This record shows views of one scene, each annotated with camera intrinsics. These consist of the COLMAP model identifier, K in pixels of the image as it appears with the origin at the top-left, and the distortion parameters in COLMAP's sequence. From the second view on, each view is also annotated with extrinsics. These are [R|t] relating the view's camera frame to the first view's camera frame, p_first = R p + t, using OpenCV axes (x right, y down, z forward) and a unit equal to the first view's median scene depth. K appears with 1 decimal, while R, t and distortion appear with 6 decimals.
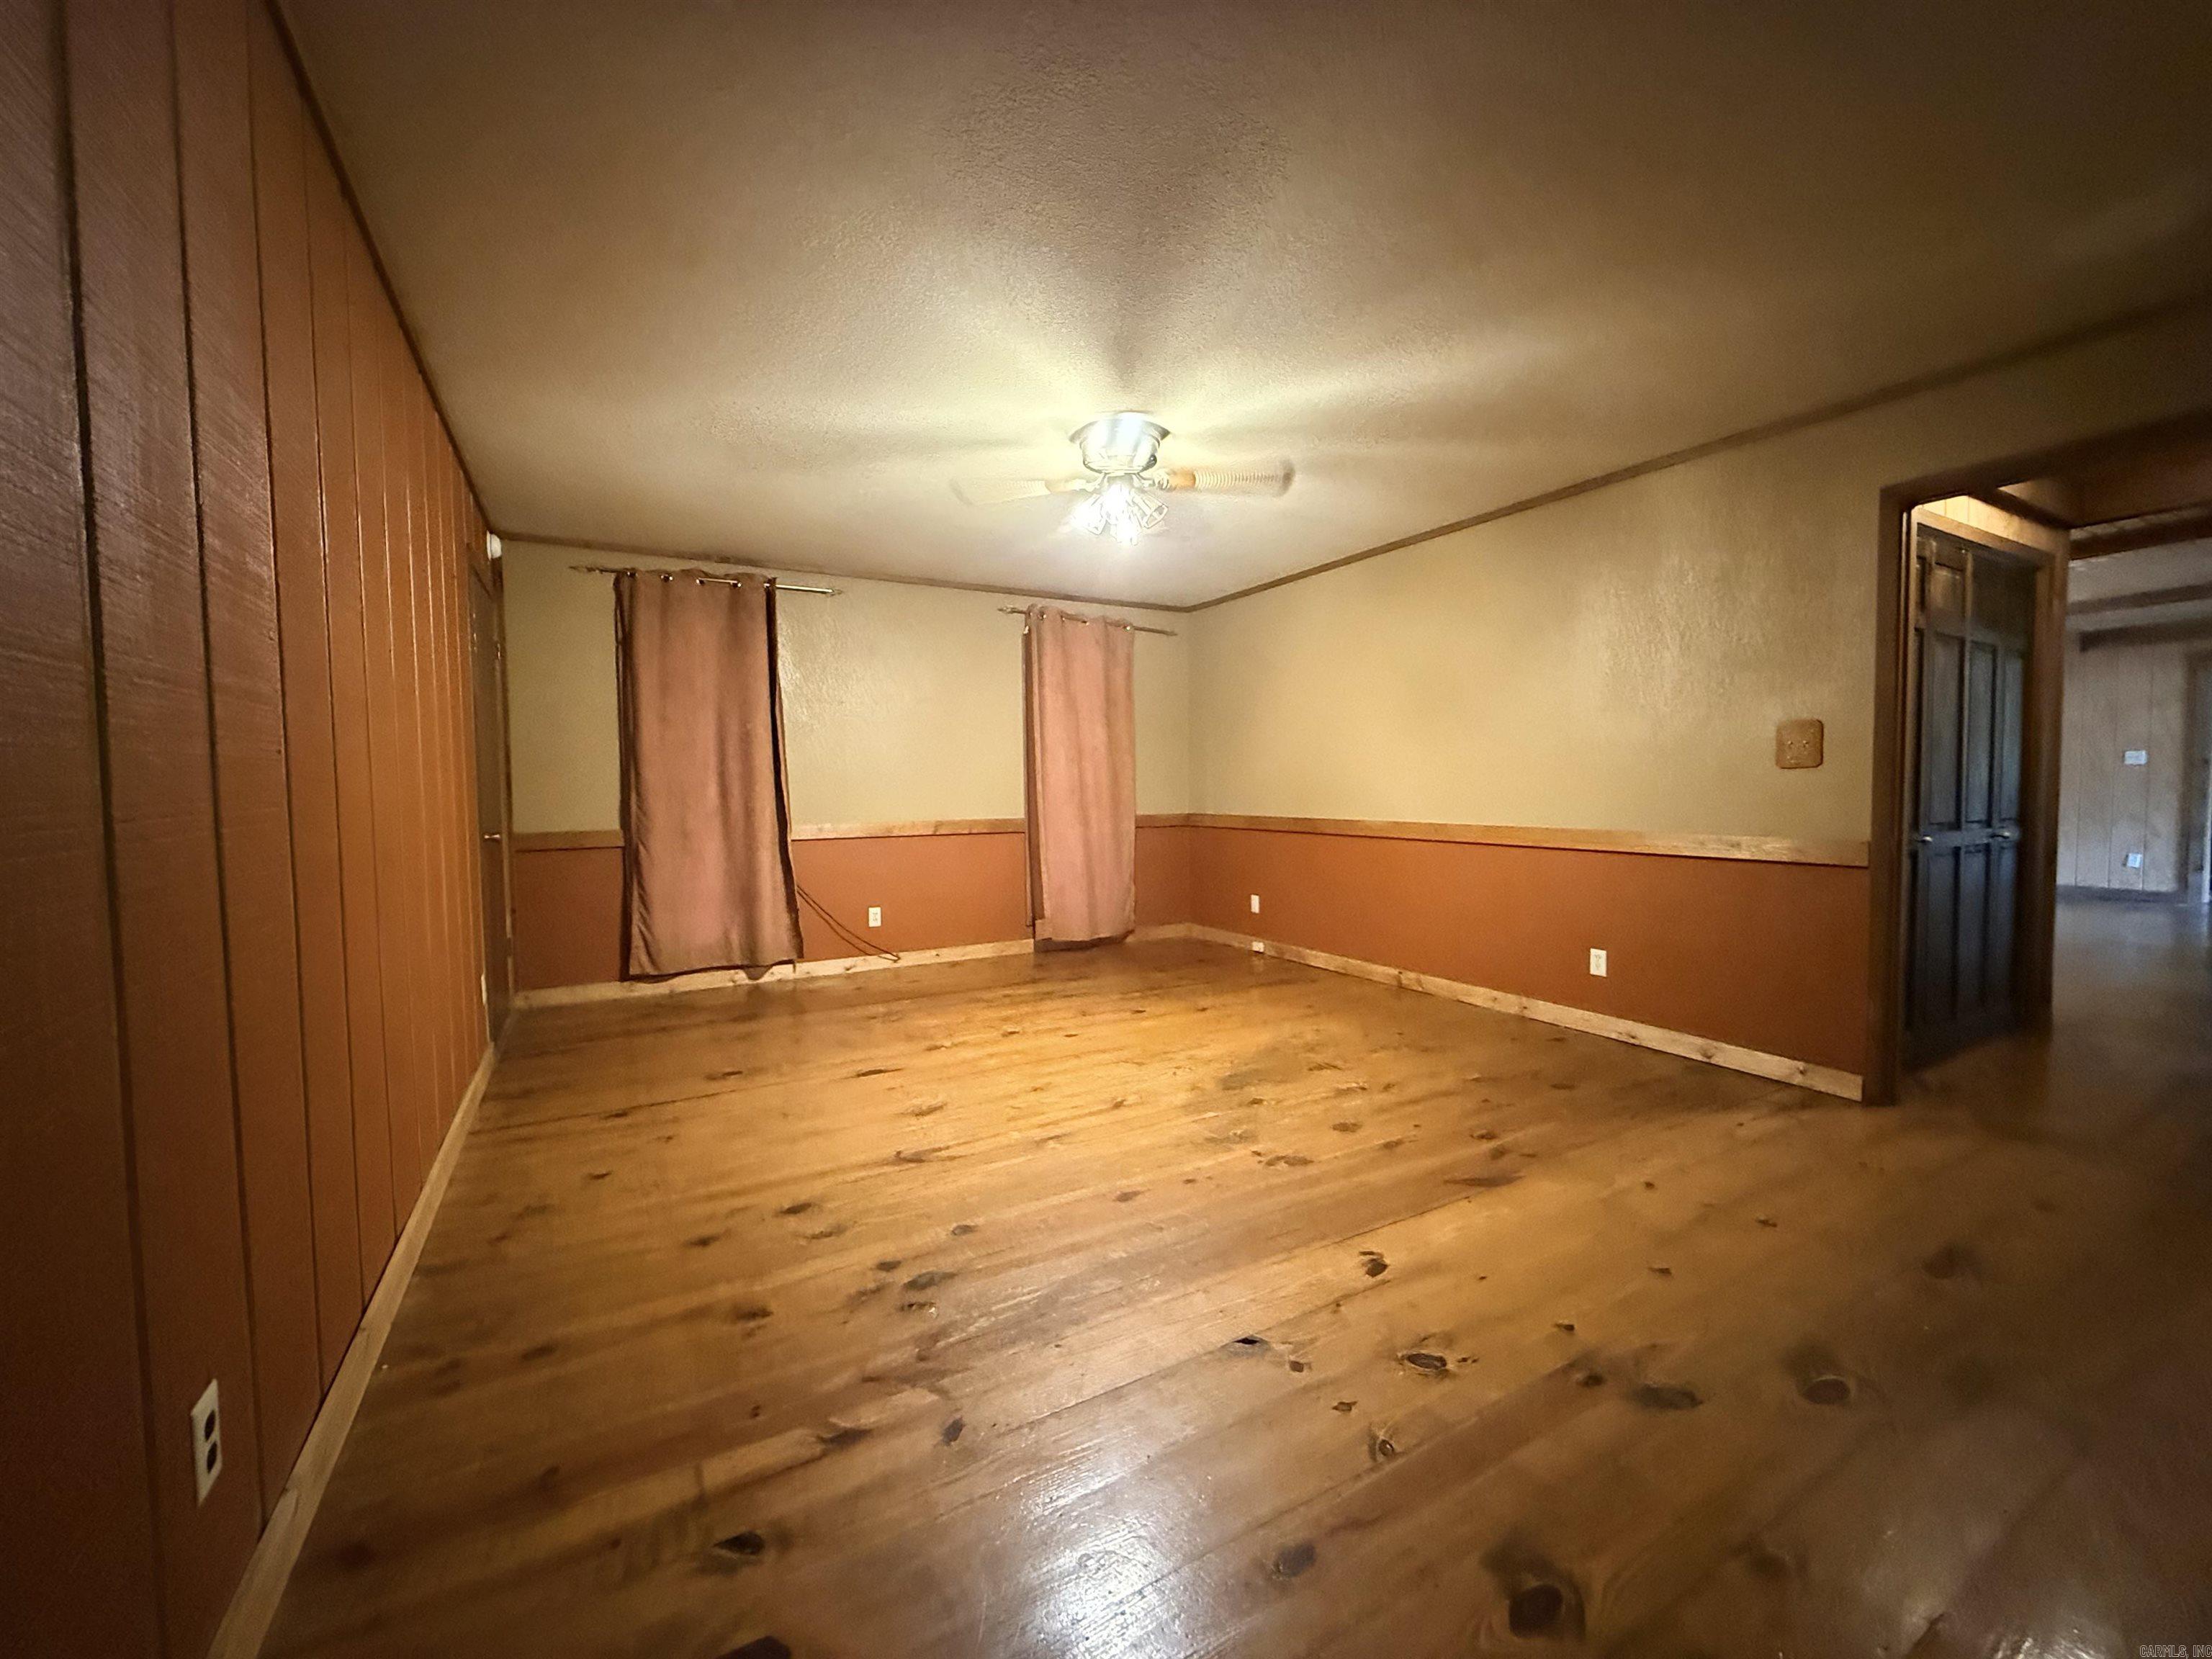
lens RADIAL K [[885.3, 0, 1101.6], [0, 885.3, 830.6], [0, 0, 1]] dist [0.000527, -0.000627]
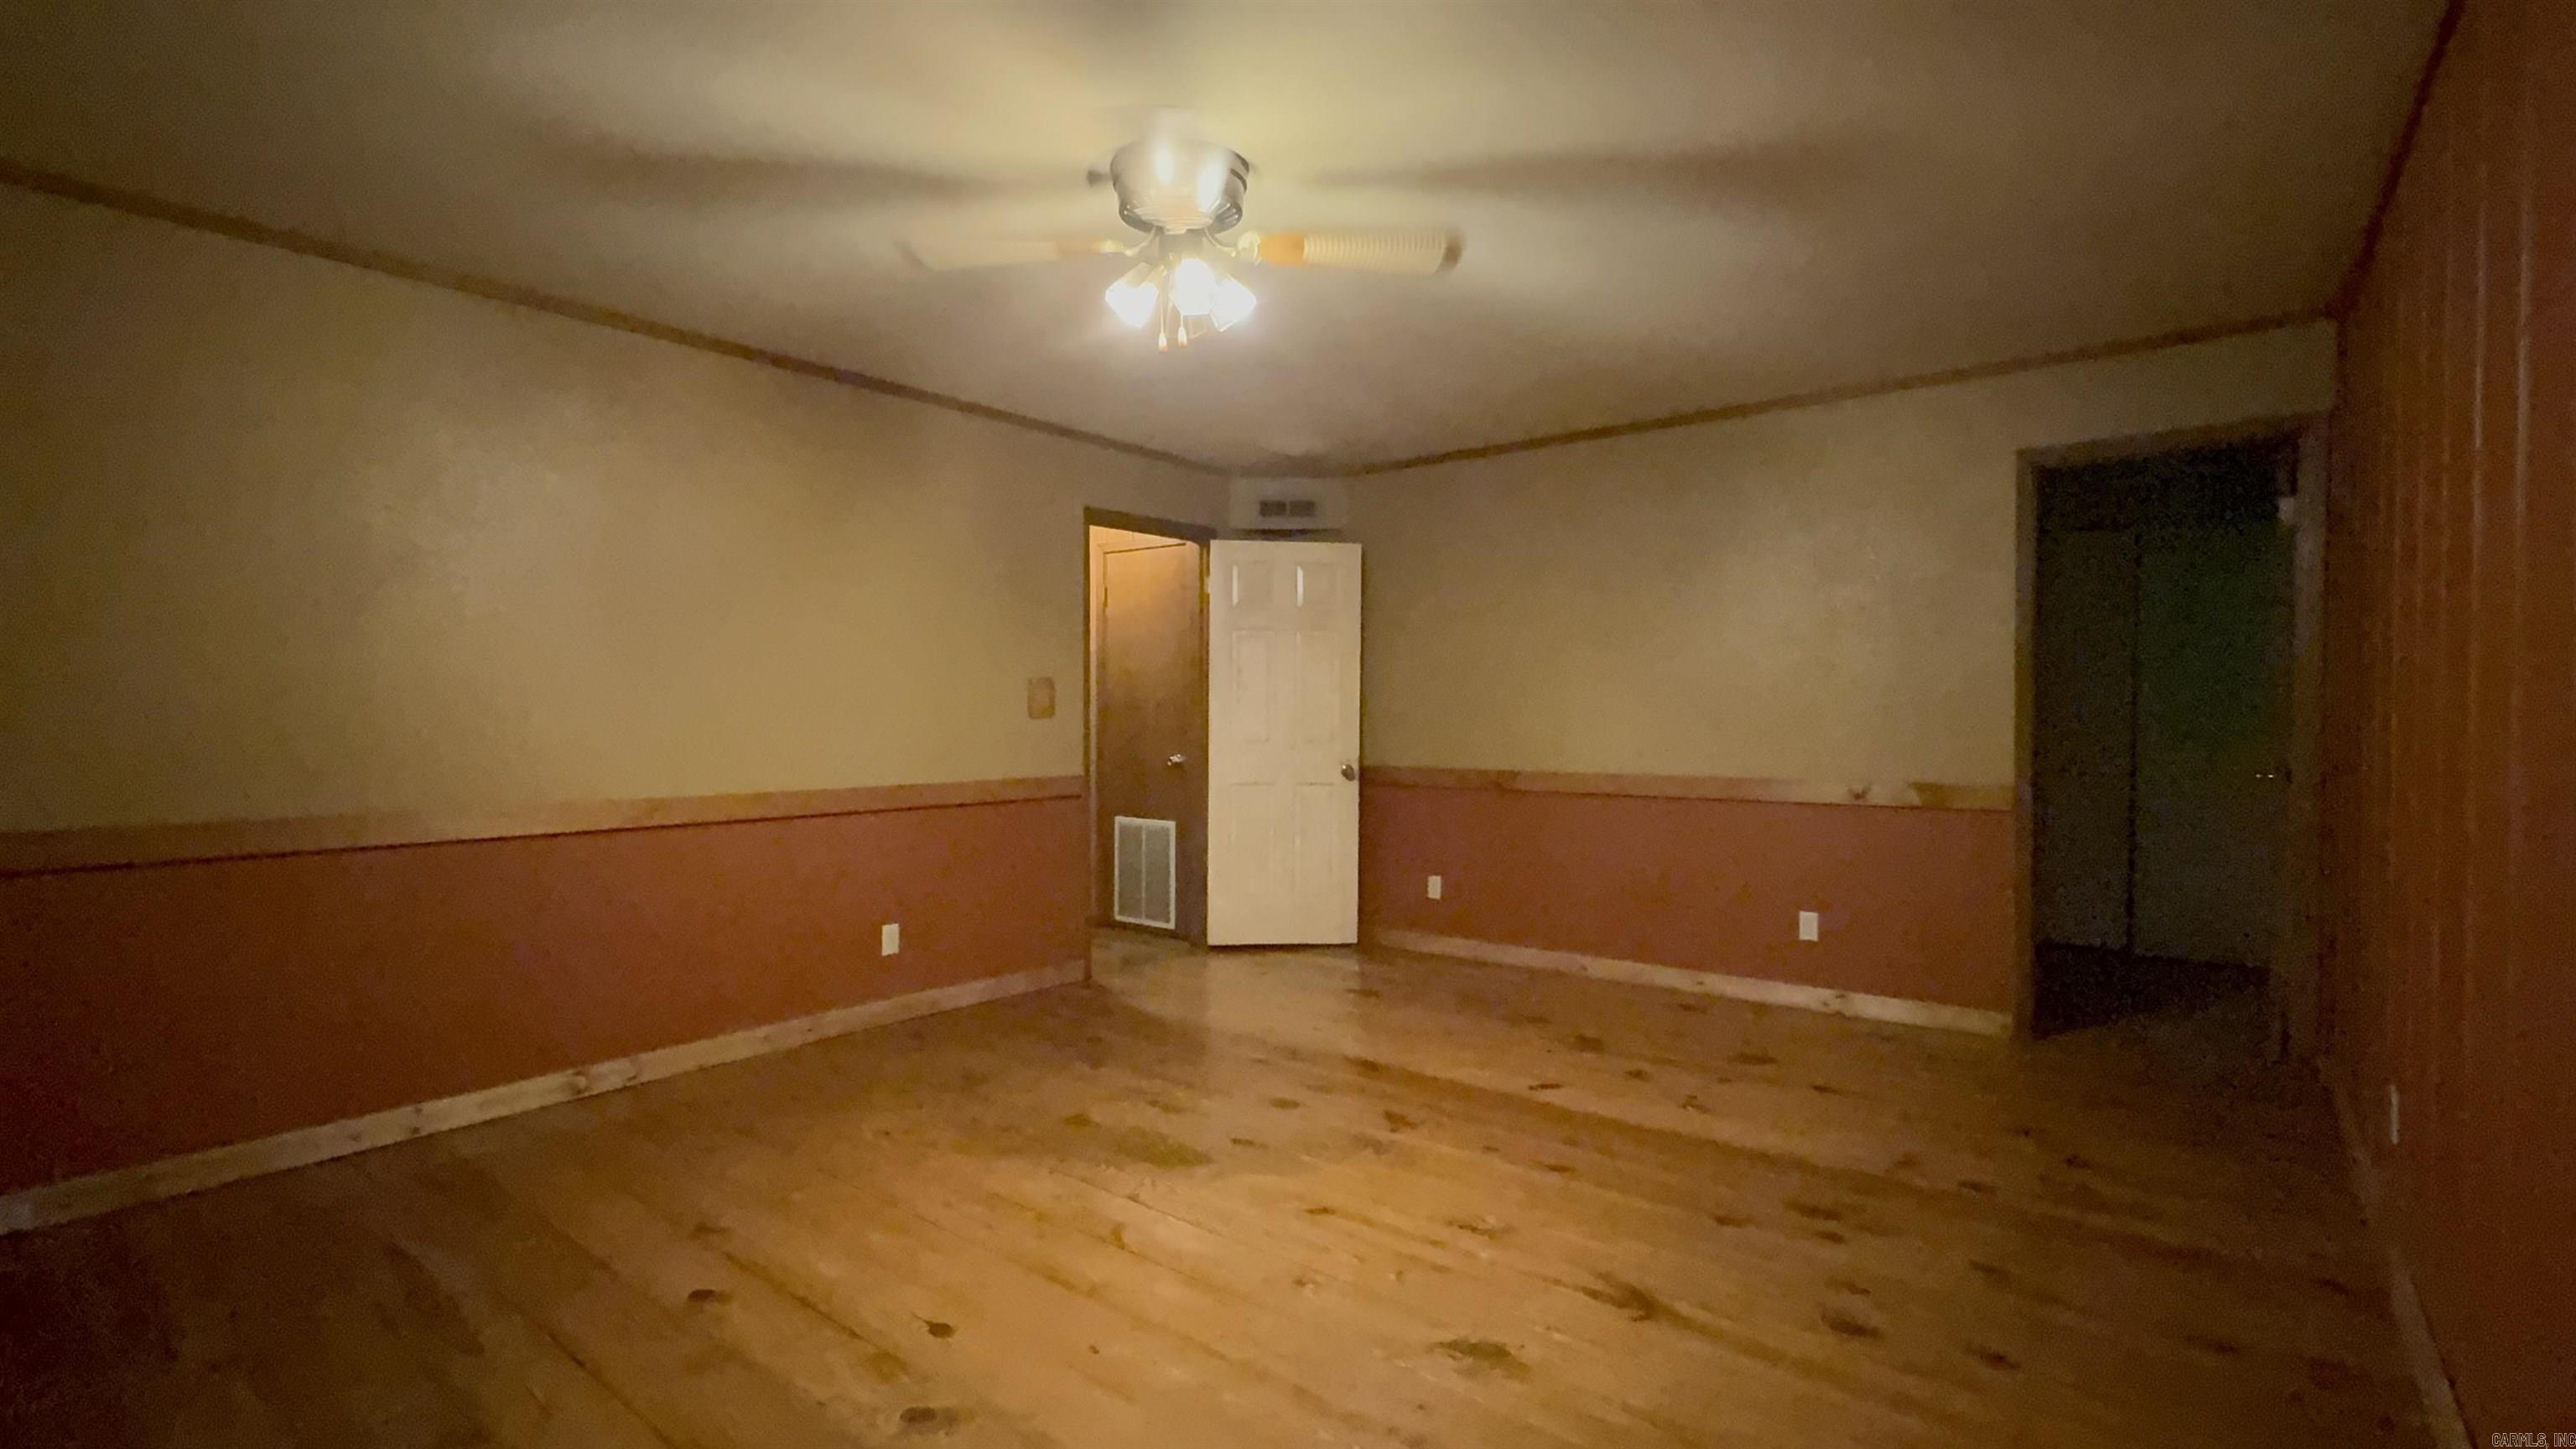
lens RADIAL K [[1147.4, 0, 1292.2], [0, 1147.4, 718.6], [0, 0, 1]] dist [-0.004681, 0.000323]
pose [[-0.377996, 0.000392, 0.925807, -0.844962], [0.046528, 0.998744, 0.018574, -0.093575], [-0.924637, 0.050096, -0.377540, 1.423236]]
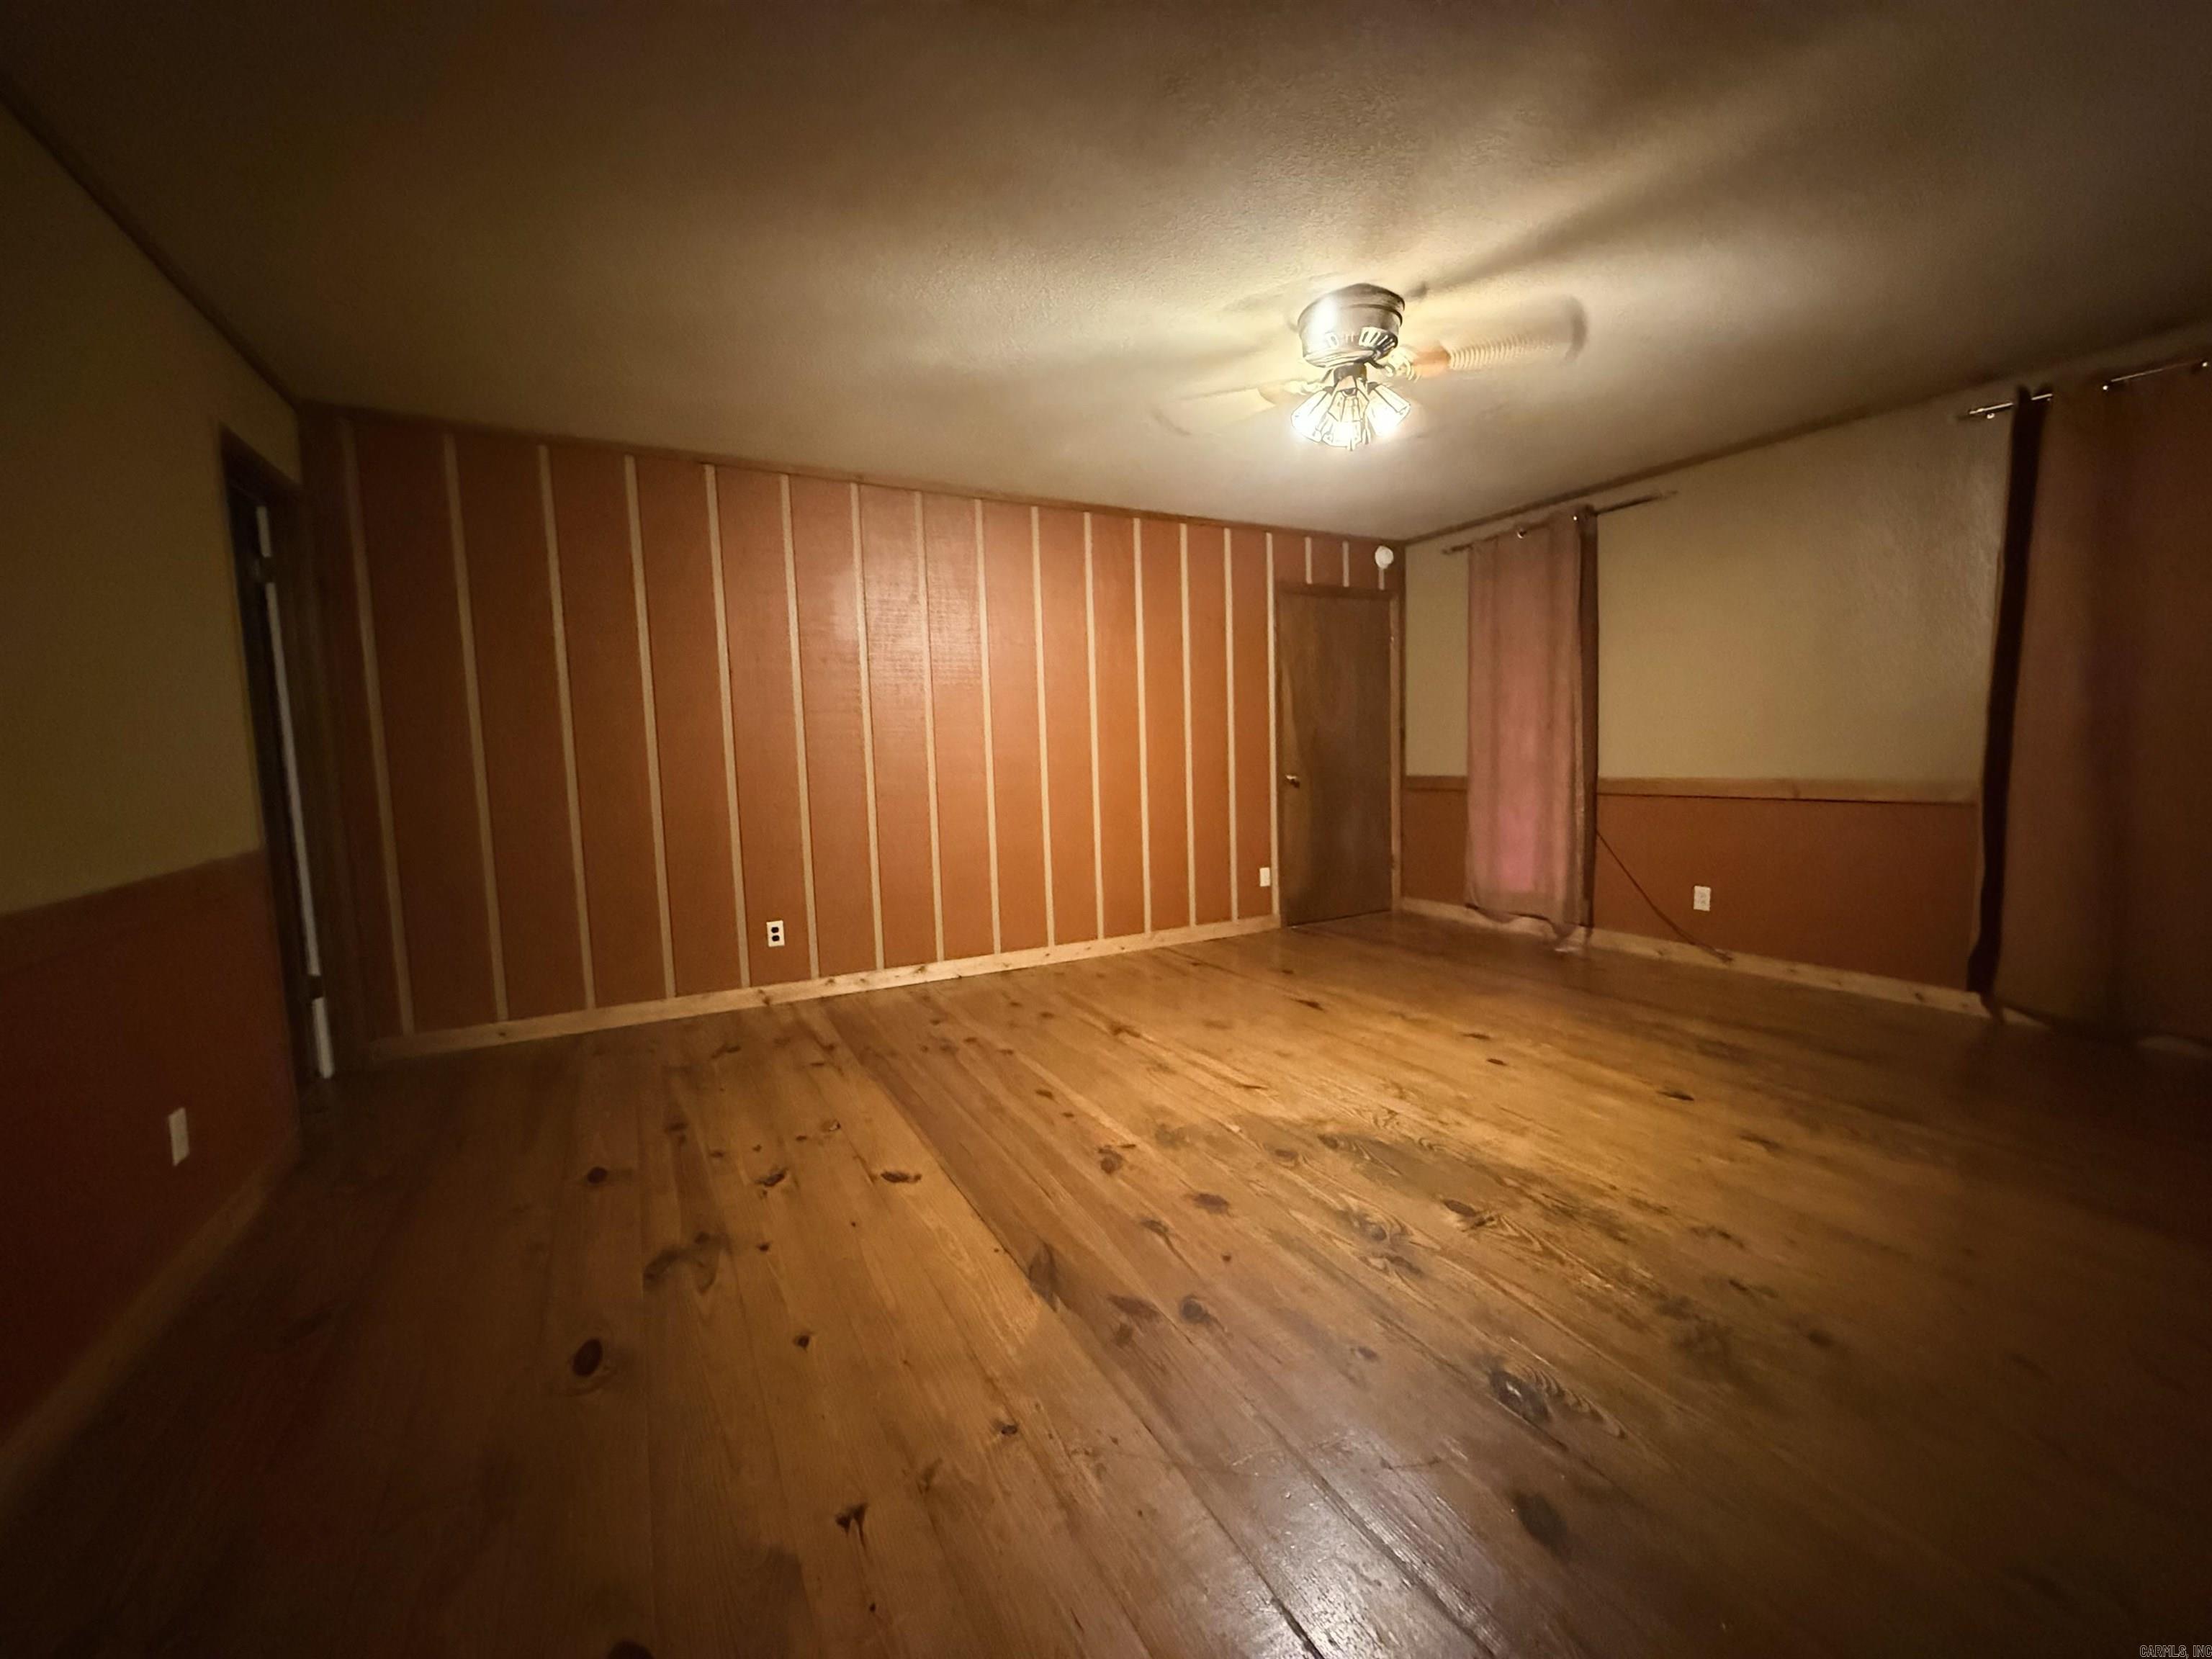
lens RADIAL K [[885.3, 0, 1100.9], [0, 885.3, 830.4], [0, 0, 1]] dist [0.000527, -0.000627]
pose [[-0.022178, 0.100927, -0.994647, 1.004861], [-0.017325, 0.994703, 0.101319, -0.062864], [0.999604, 0.019480, -0.020312, 0.908196]]
